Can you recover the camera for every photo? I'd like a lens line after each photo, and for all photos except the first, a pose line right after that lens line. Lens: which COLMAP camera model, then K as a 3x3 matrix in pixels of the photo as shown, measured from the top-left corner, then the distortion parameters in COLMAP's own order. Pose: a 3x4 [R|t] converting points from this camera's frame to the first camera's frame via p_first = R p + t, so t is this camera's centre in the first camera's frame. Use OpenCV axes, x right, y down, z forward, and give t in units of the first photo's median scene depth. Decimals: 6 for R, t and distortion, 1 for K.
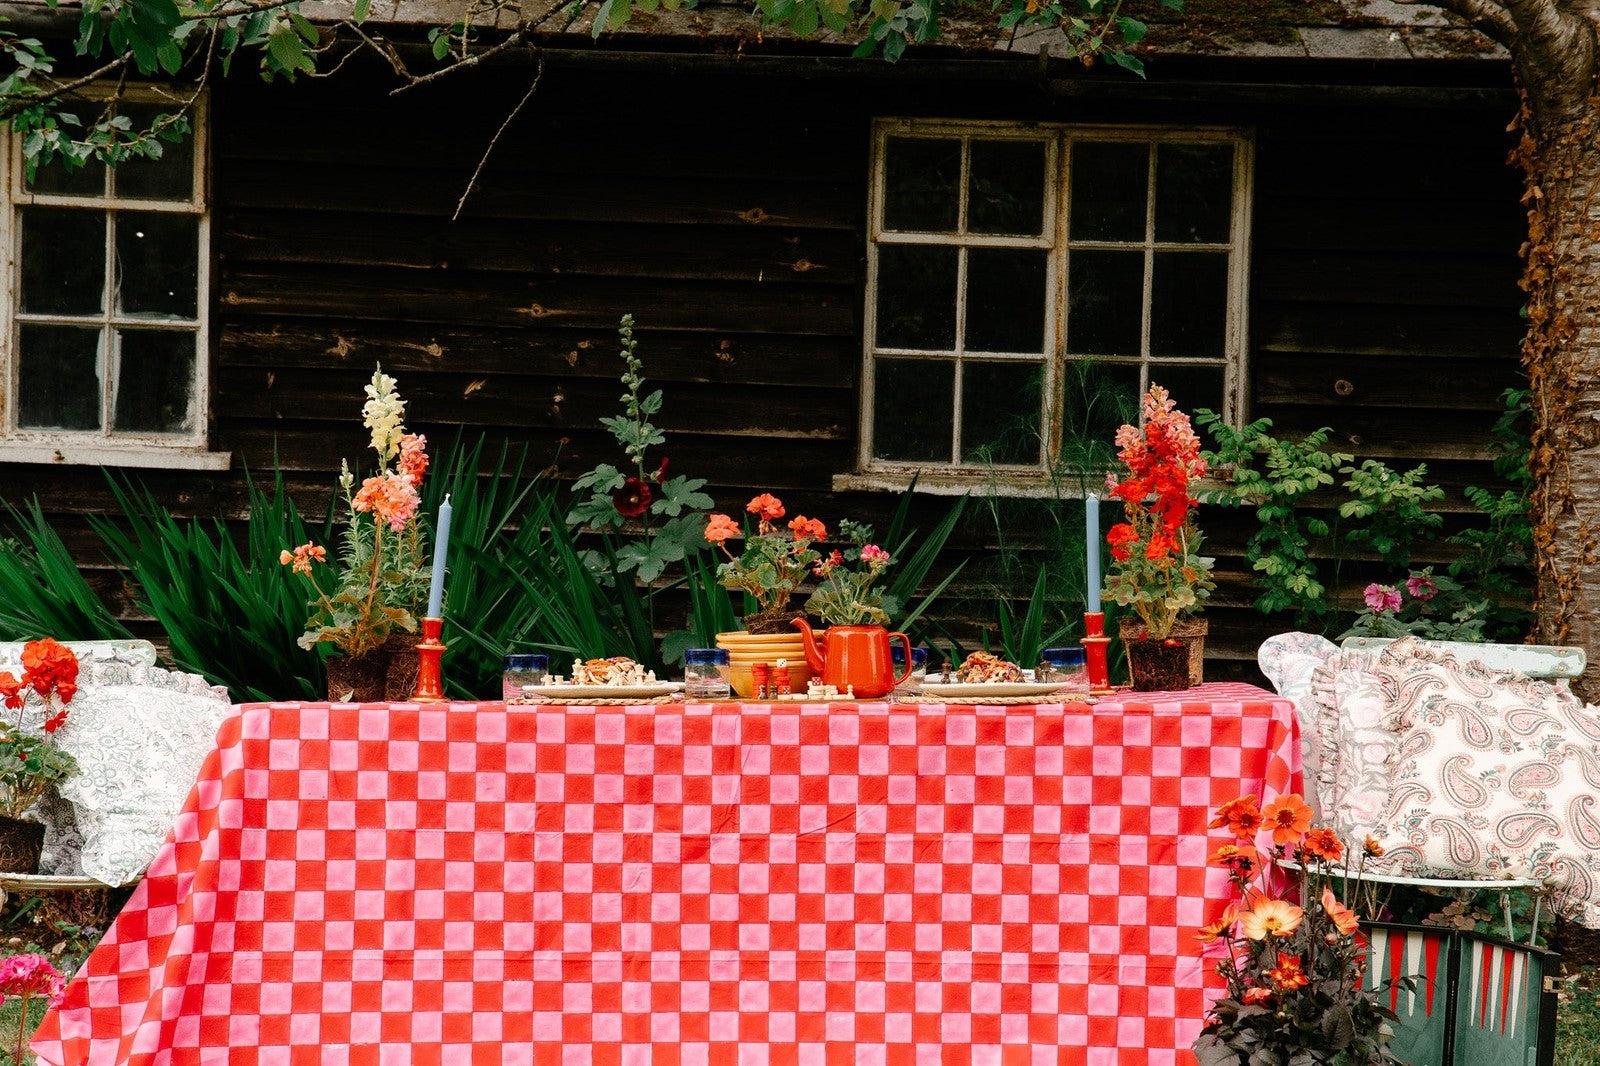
lens RADIAL K [[2998.6, 0, 800.0], [0, 2998.6, 533.0], [0, 0, 1]] dist [0.344420, -0.344119]
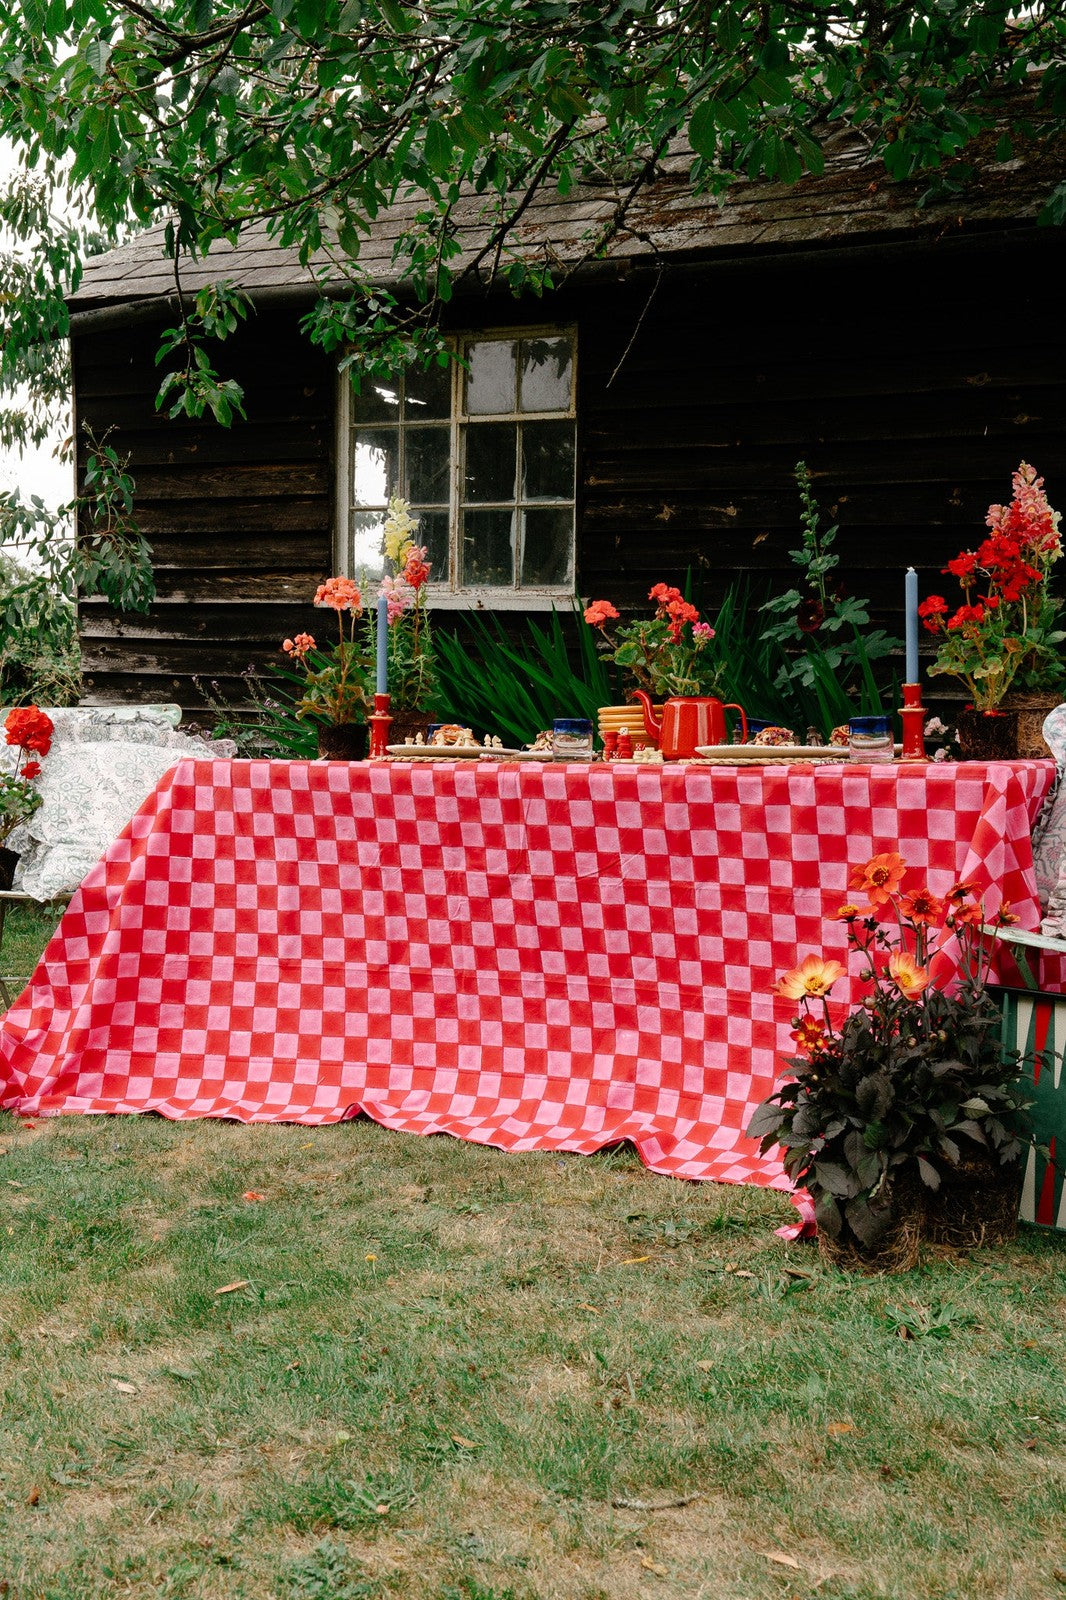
lens RADIAL K [[1958.0, 0, 533.0], [0, 1958.0, 800.0], [0, 0, 1]] dist [0.054131, 0.007573]
pose [[0.866137, 0.020187, -0.499399, 0.343067], [0.000694, 0.999135, 0.041590, 0.040765], [0.499806, -0.036369, 0.865374, 0.379347]]
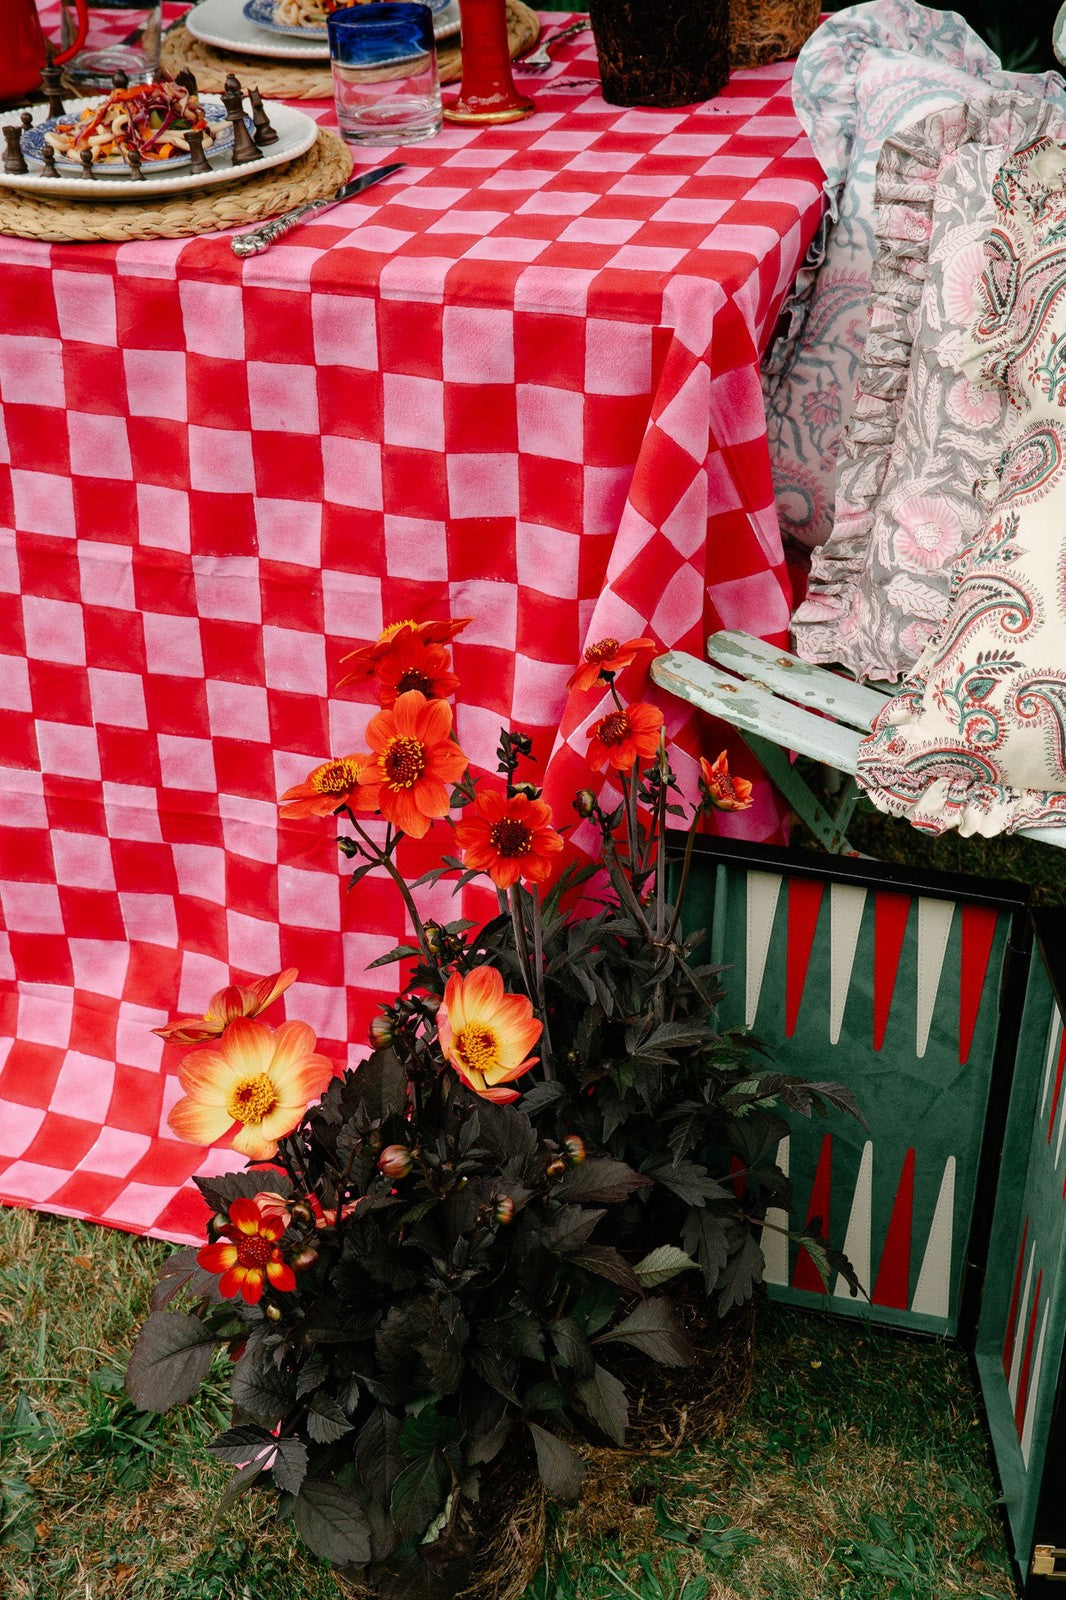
lens RADIAL K [[2896.0, 0, 524.3], [0, 2896.0, 833.4], [0, 0, 1]] dist [0.240493, -0.238663]
pose [[0.944713, 0.123043, -0.303937, 0.259454], [0.043132, 0.872238, 0.487176, -0.064200], [0.325049, -0.473351, 0.818707, 0.654557]]
